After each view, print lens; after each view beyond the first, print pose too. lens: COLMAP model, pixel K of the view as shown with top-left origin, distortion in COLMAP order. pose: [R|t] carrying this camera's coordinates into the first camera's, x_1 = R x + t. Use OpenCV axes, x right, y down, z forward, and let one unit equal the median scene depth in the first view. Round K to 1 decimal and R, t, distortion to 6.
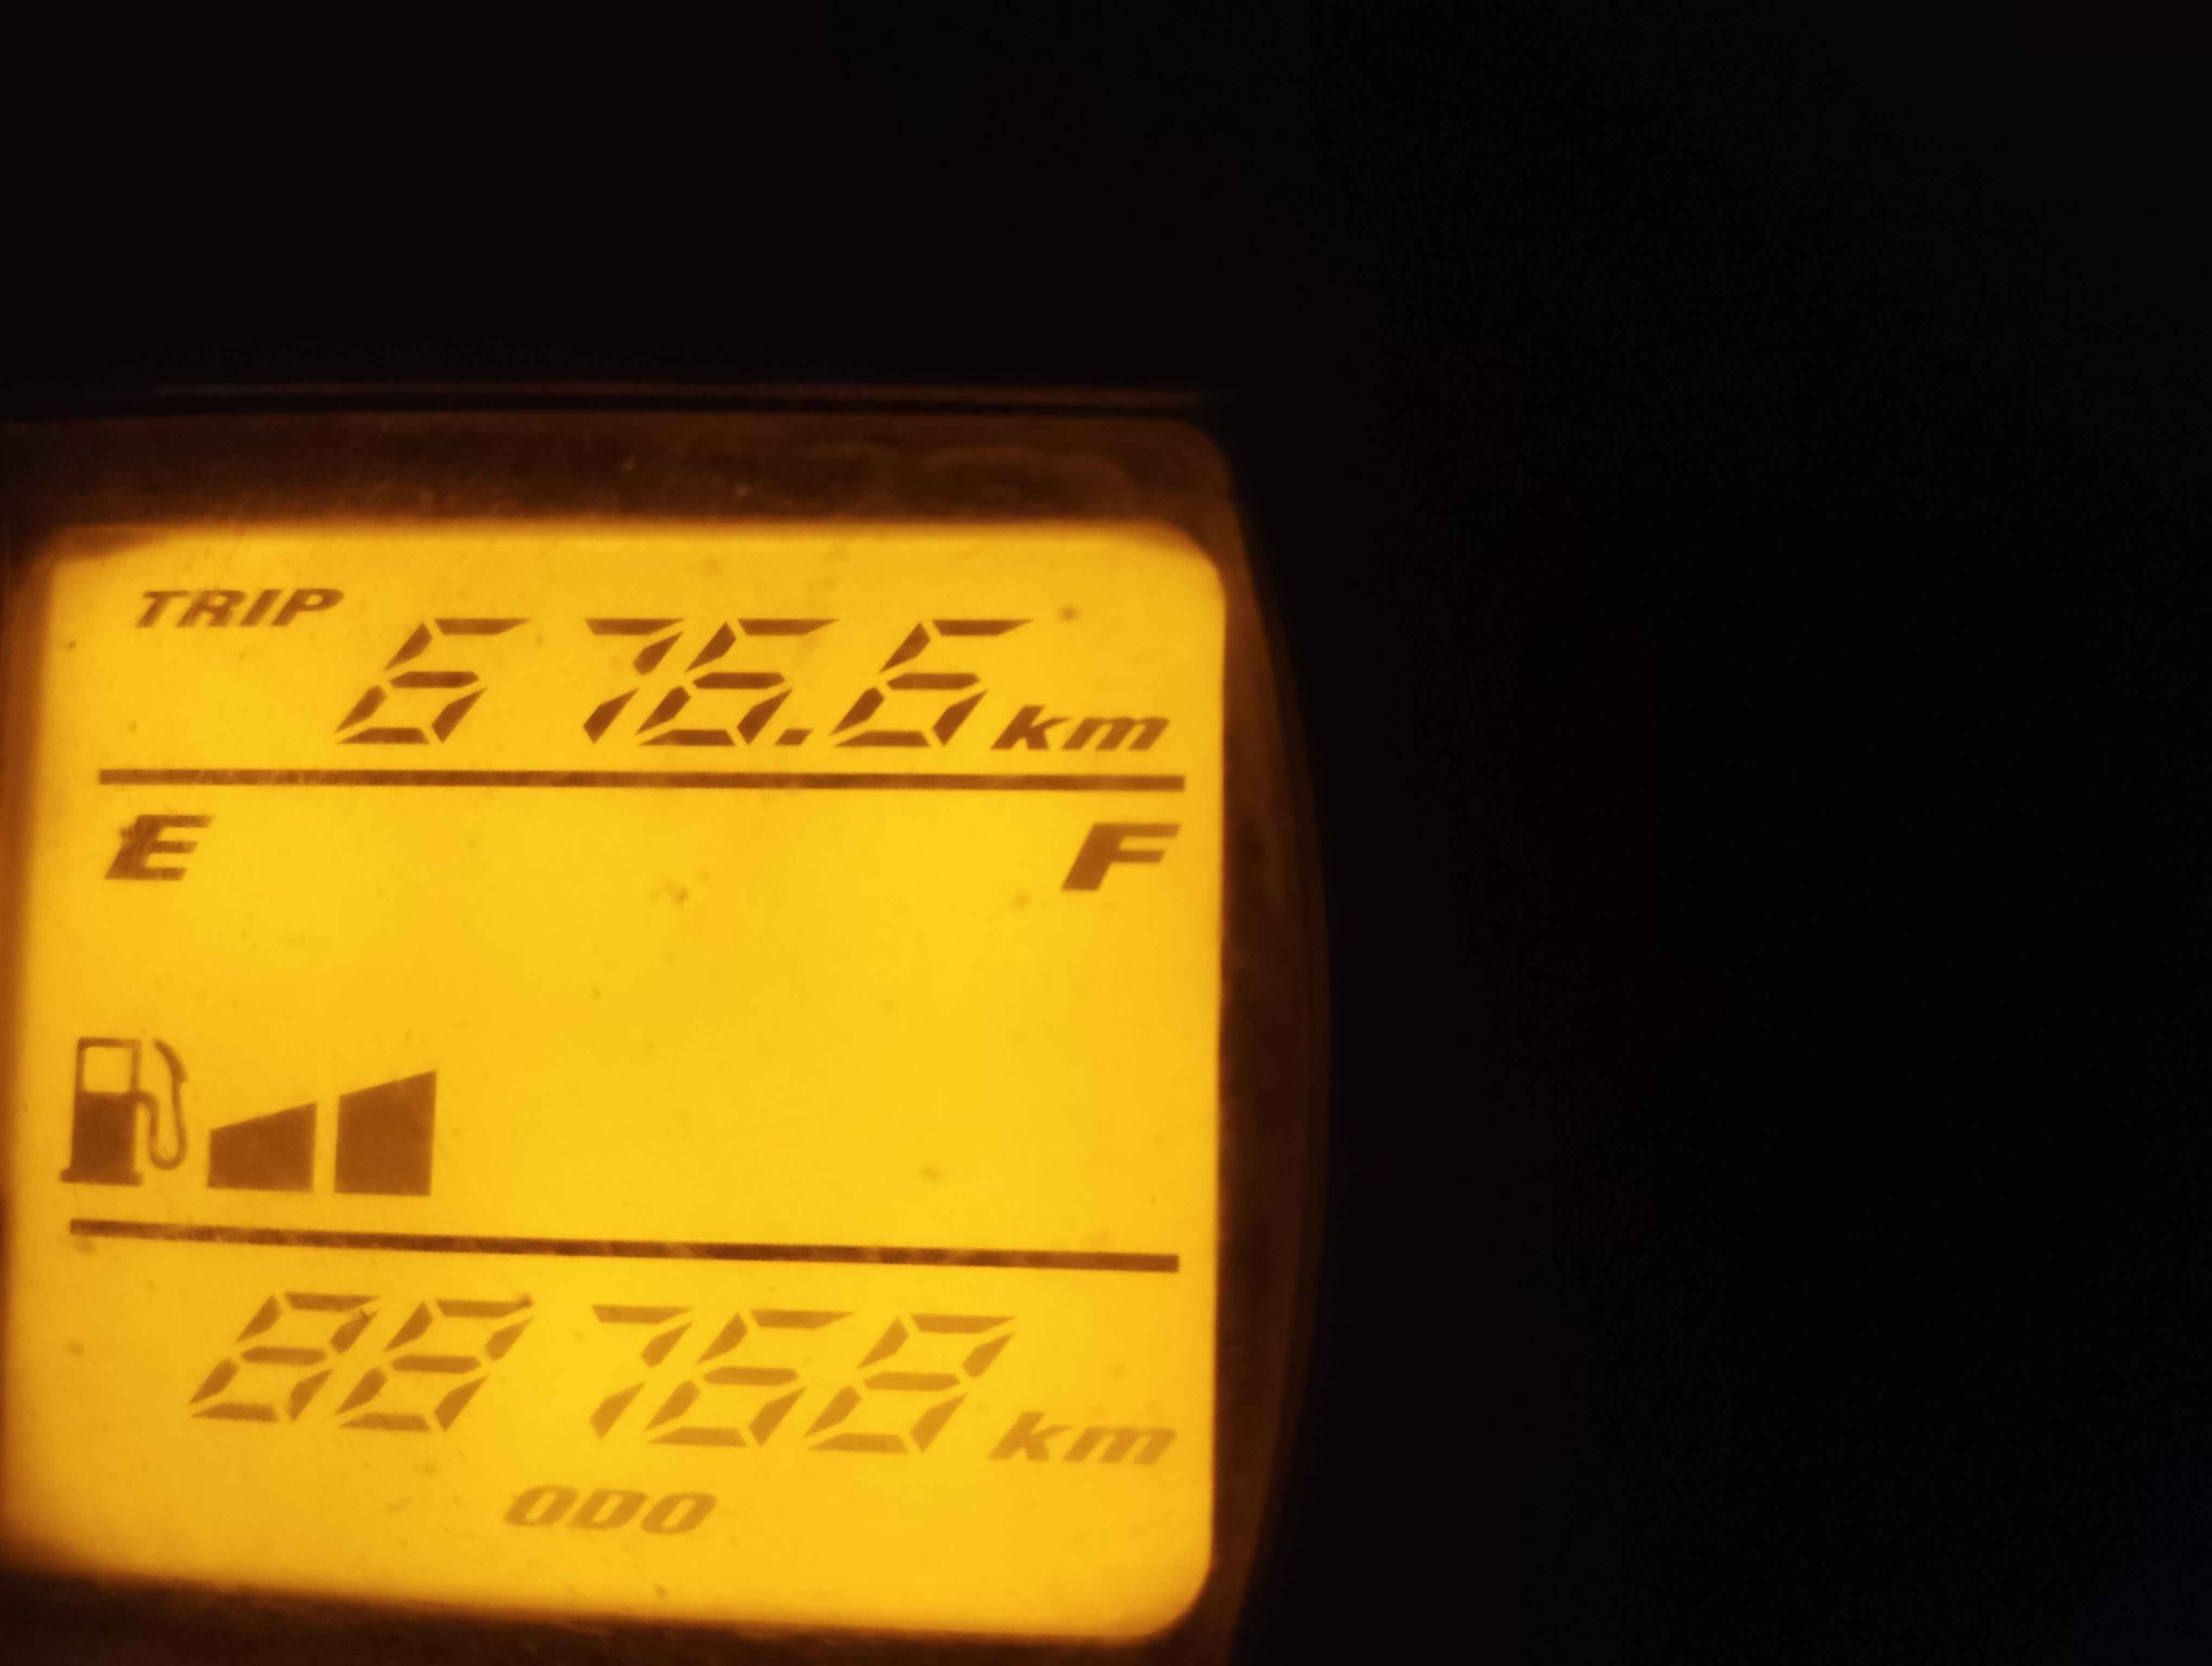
lens RADIAL K [[1931.9, 0, 1068.4], [0, 1931.9, 881.5], [0, 0, 1]] dist [0.075077, -0.308990]
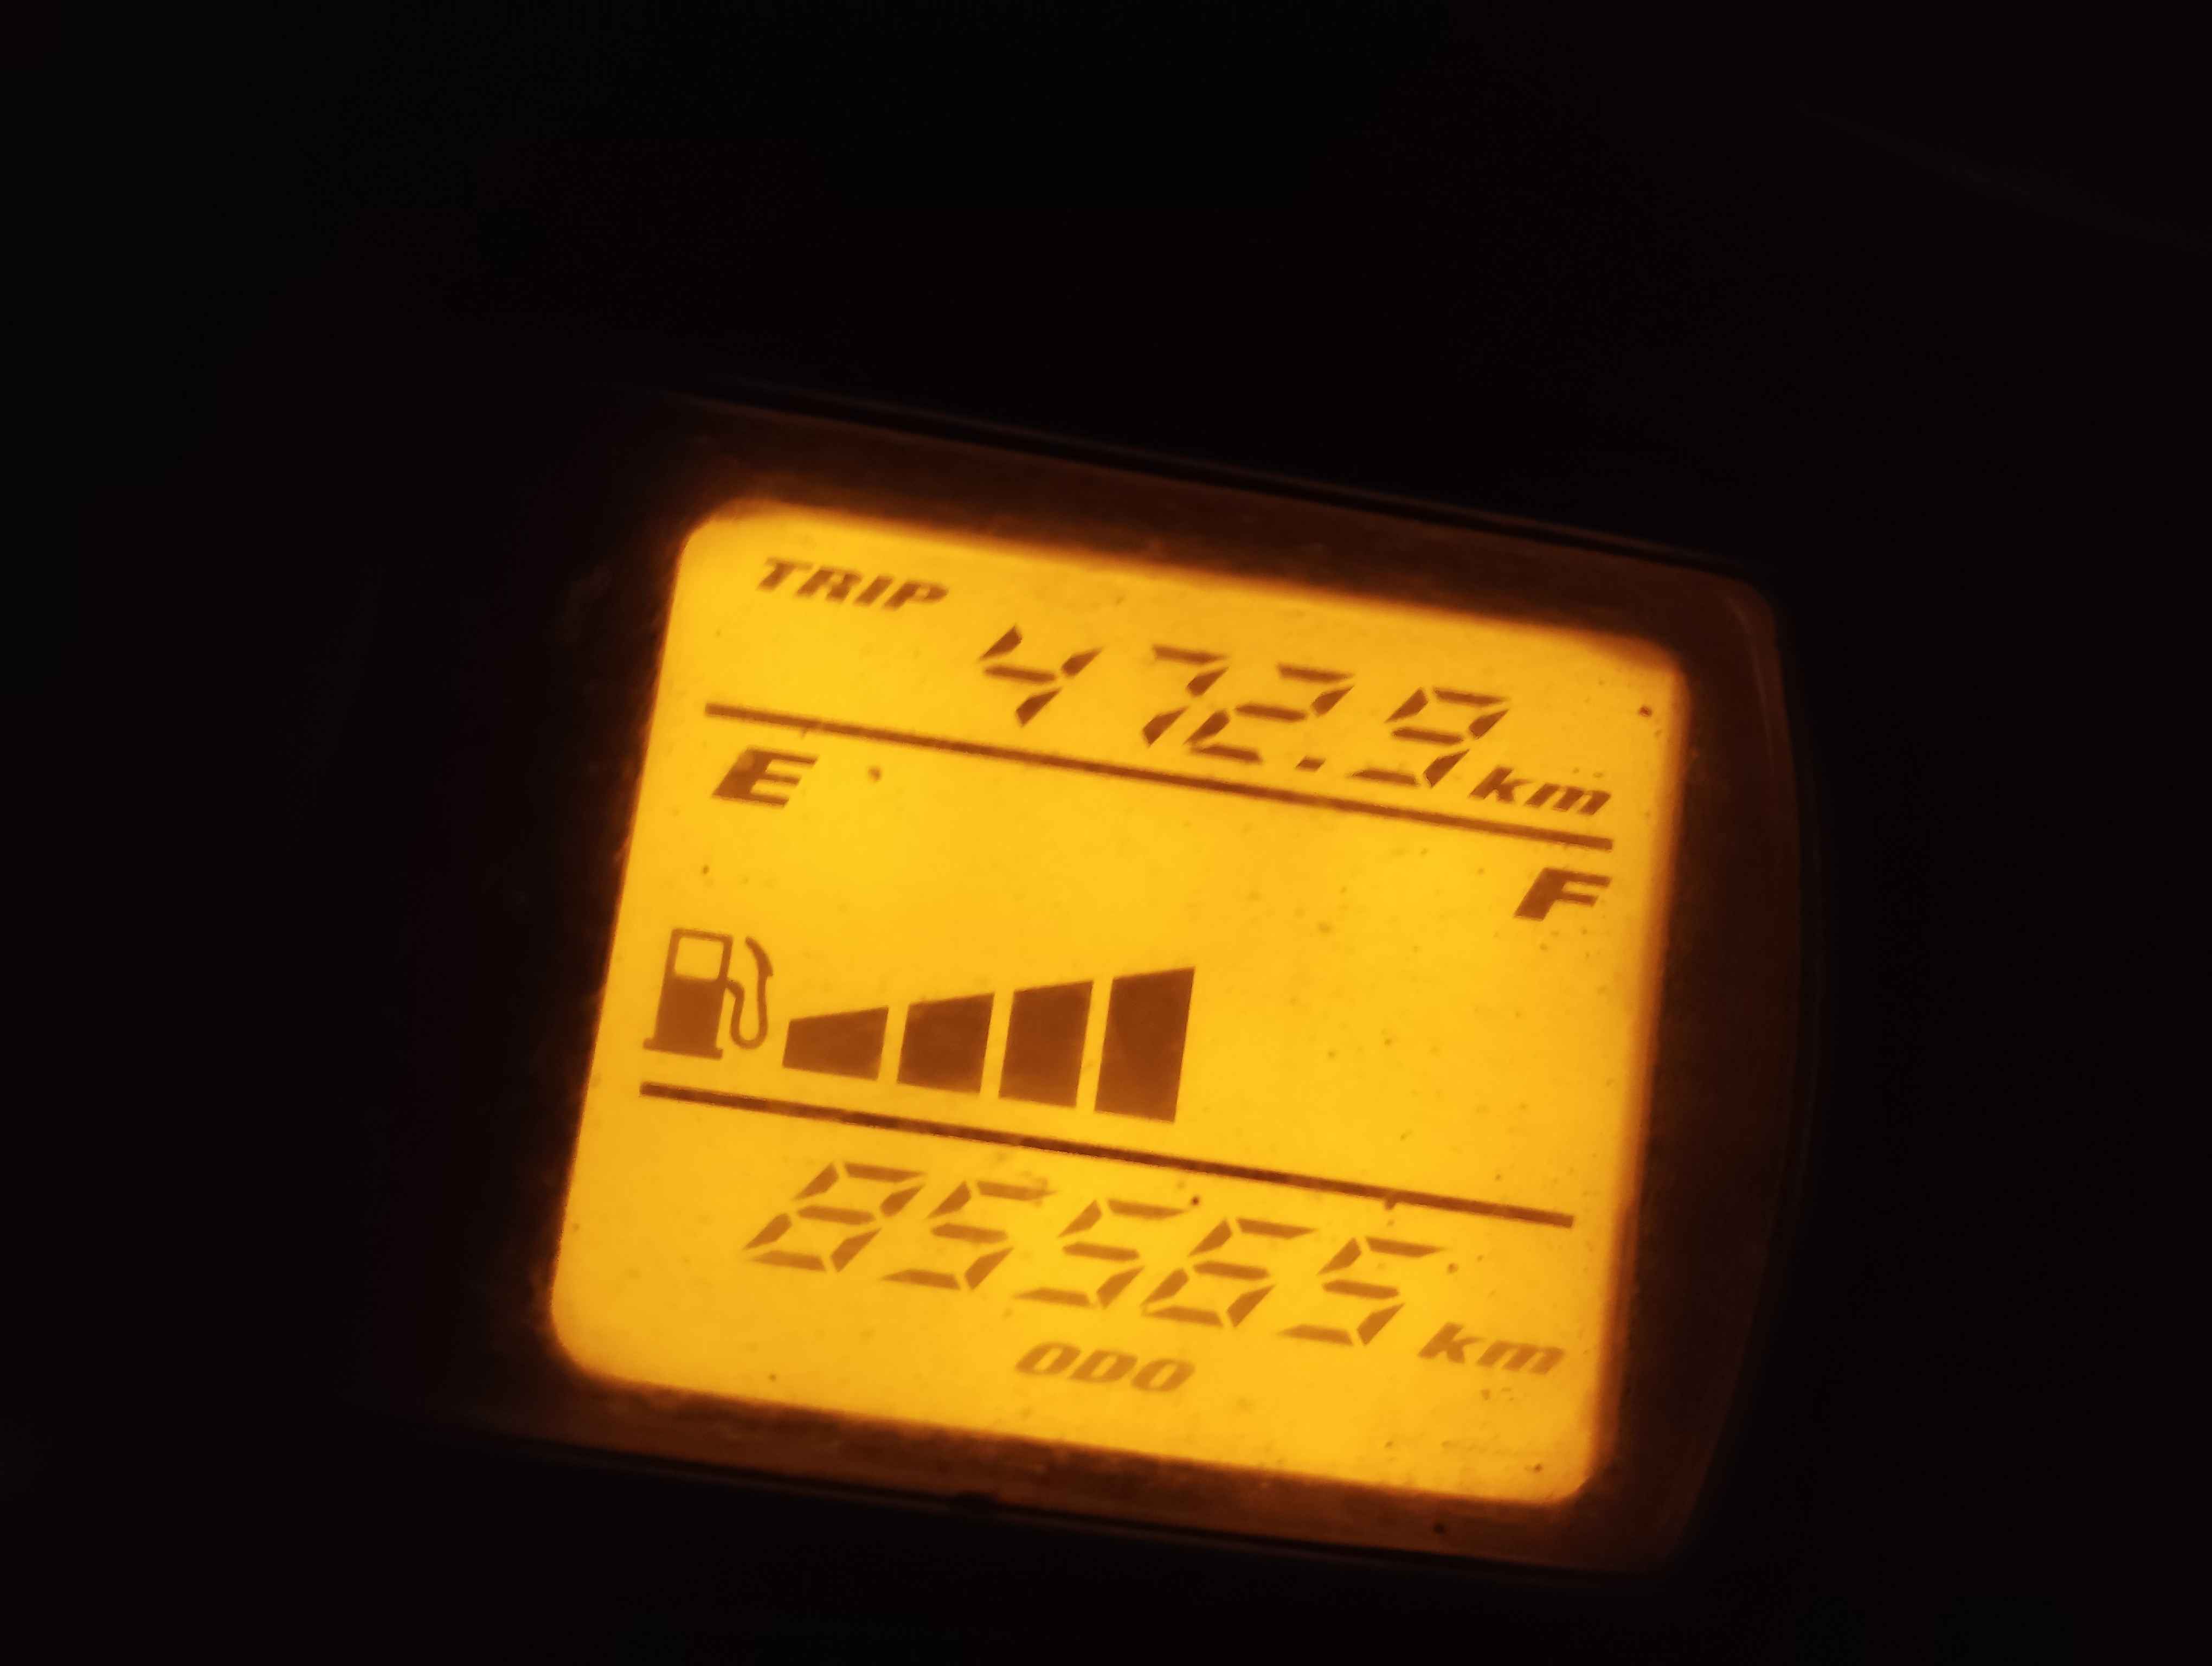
lens RADIAL K [[1566.1, 0, 1045.4], [0, 1566.1, 851.0], [0, 0, 1]] dist [0.037161, -0.015759]
pose [[0.982517, 0.134494, 0.128729, -0.438558], [-0.136454, 0.990625, 0.006485, -0.002523], [-0.126650, -0.023937, 0.991659, 0.020786]]
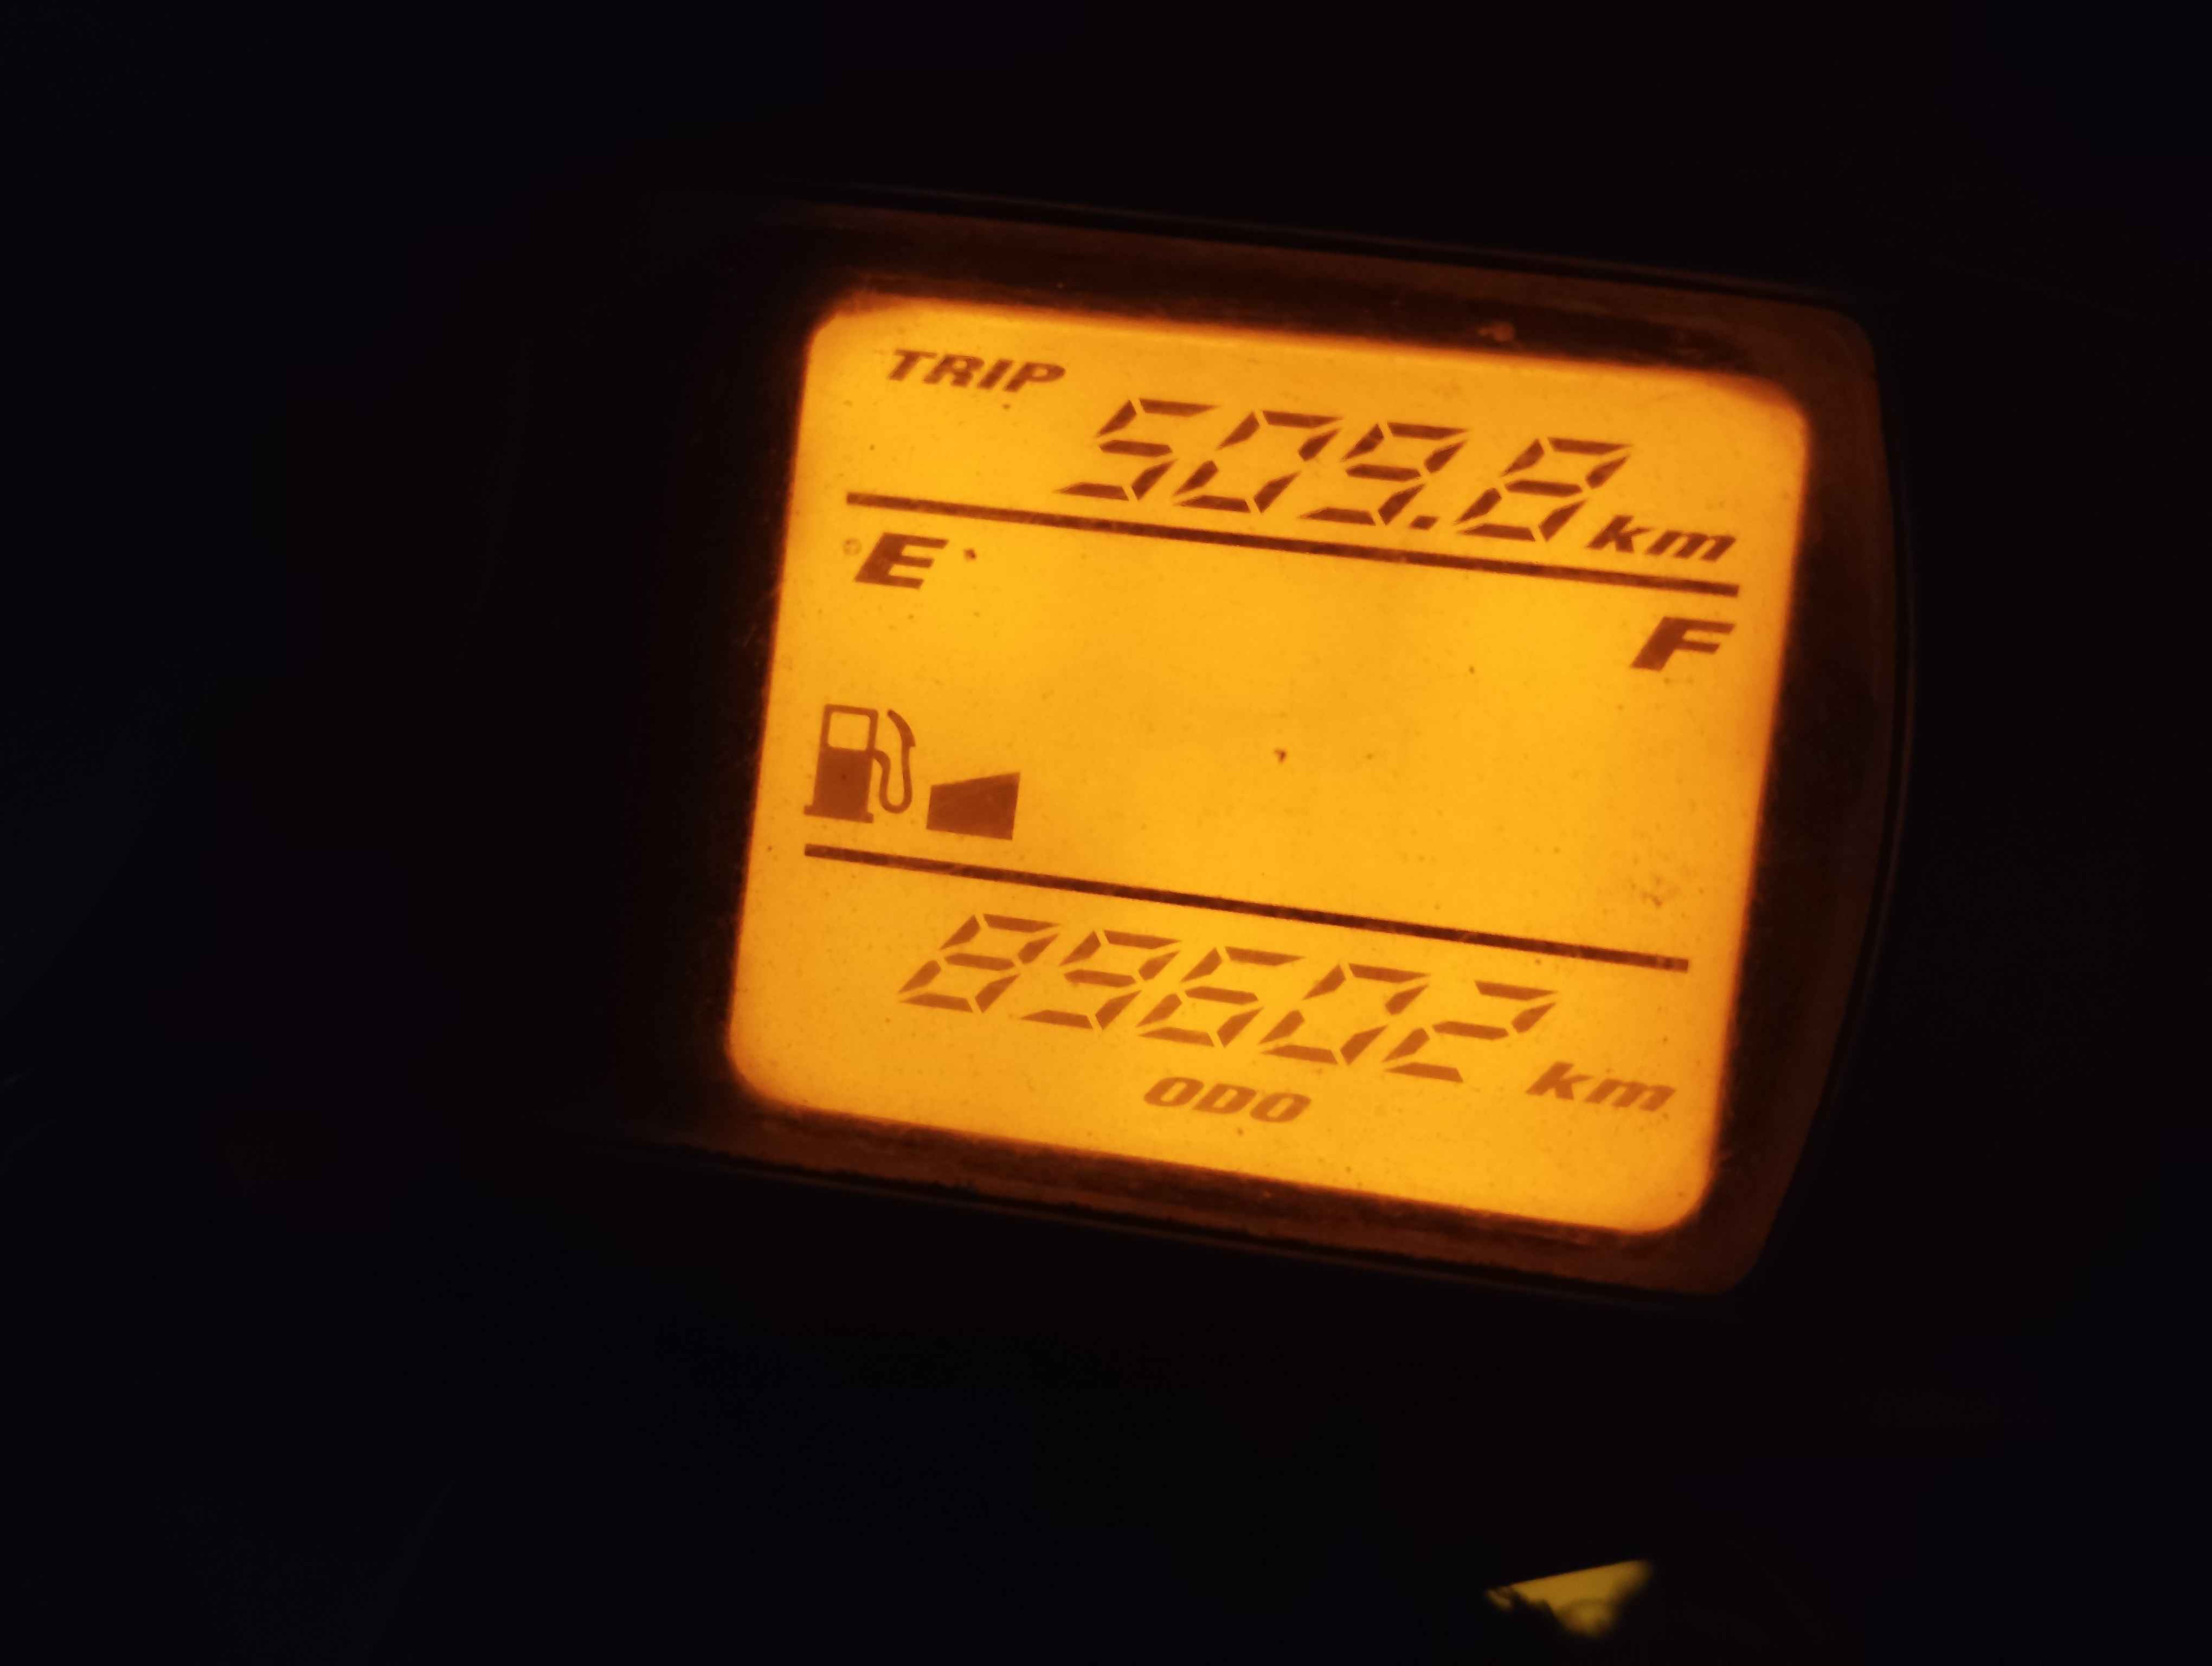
lens RADIAL K [[1494.6, 0, 1130.1], [0, 1494.6, 824.2], [0, 0, 1]] dist [0.007365, -0.004617]
pose [[0.994531, 0.101856, -0.023089, -0.293046], [-0.097572, 0.984984, 0.142427, -0.001624], [0.037249, -0.139396, 0.989536, 0.008448]]
